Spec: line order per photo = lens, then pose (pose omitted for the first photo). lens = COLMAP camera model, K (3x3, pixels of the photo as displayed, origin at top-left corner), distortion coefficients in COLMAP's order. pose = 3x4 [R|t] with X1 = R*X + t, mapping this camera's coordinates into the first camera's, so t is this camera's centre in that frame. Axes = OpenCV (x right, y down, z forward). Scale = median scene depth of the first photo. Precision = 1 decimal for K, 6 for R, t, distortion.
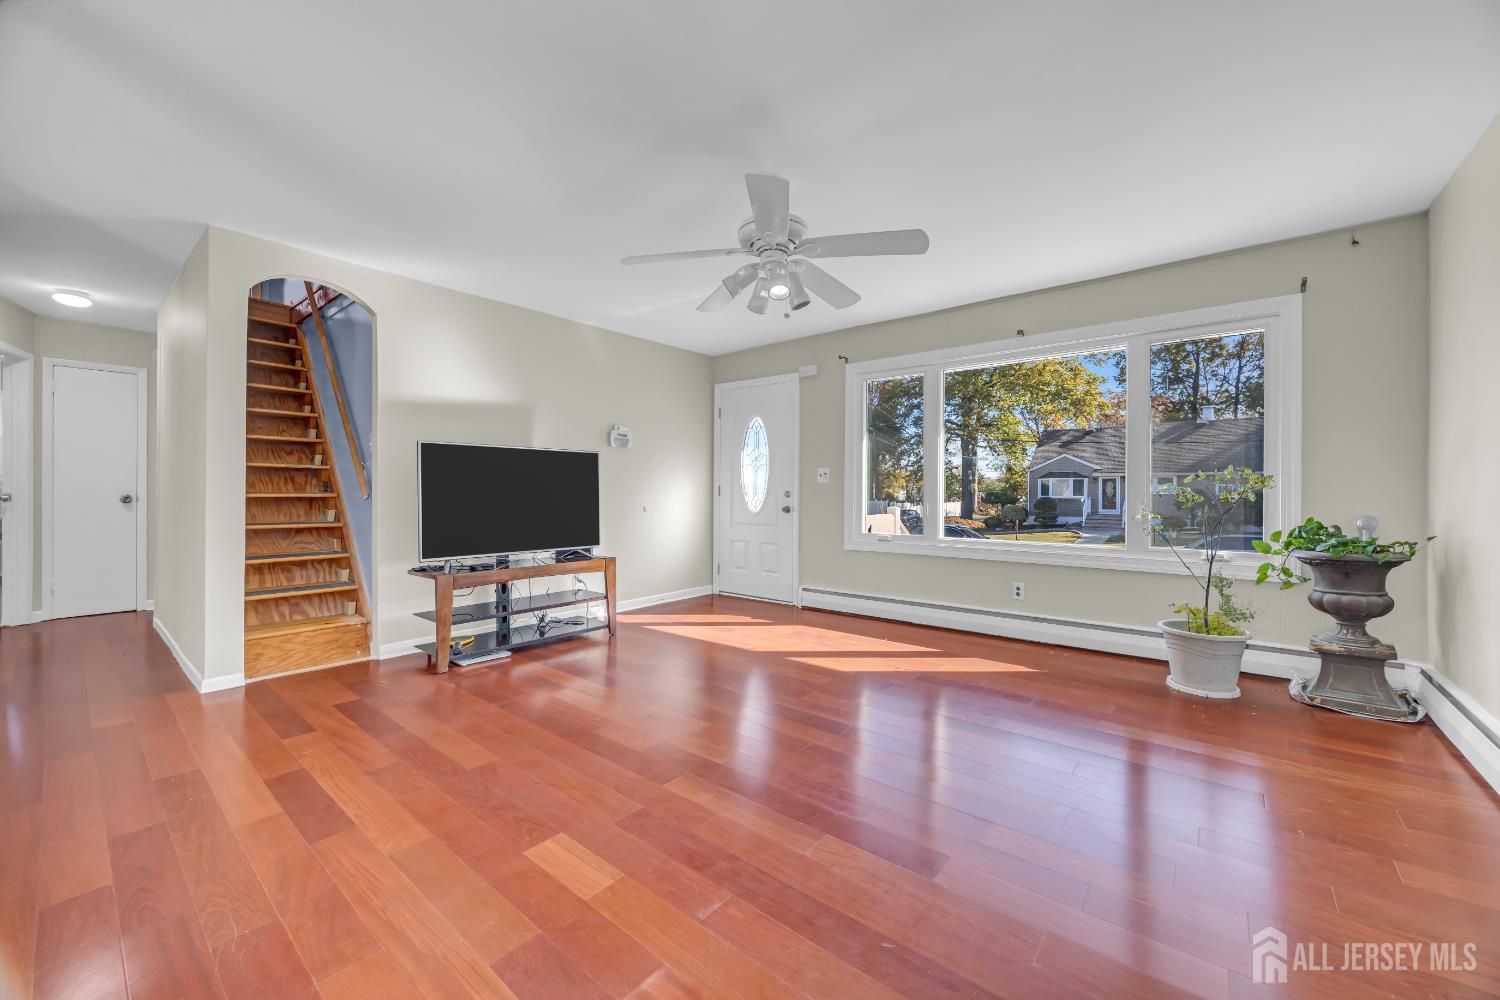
lens RADIAL K [[578.8, 0, 754.7], [0, 578.8, 490.9], [0, 0, 1]] dist [-0.001822, -0.000549]
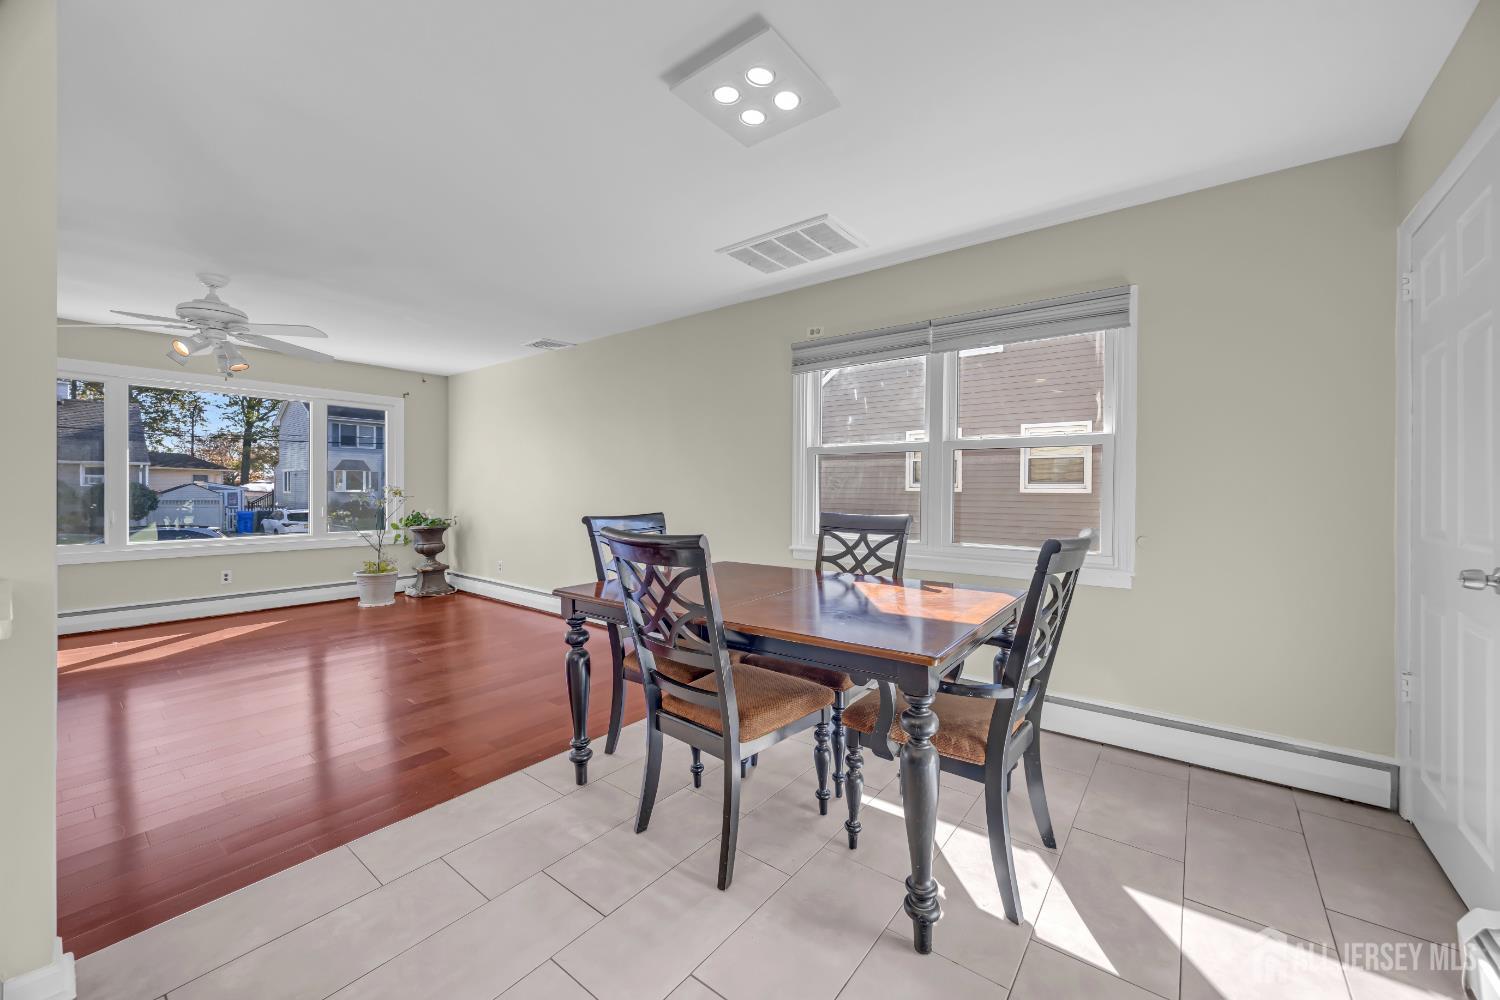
lens RADIAL K [[578.8, 0, 754.7], [0, 578.8, 490.9], [0, 0, 1]] dist [-0.001822, -0.000549]
pose [[-0.025669, -0.004477, 0.999660, -1.105083], [-0.009431, 0.999947, 0.004236, -0.043148], [-0.999626, -0.009319, -0.025709, -0.168649]]
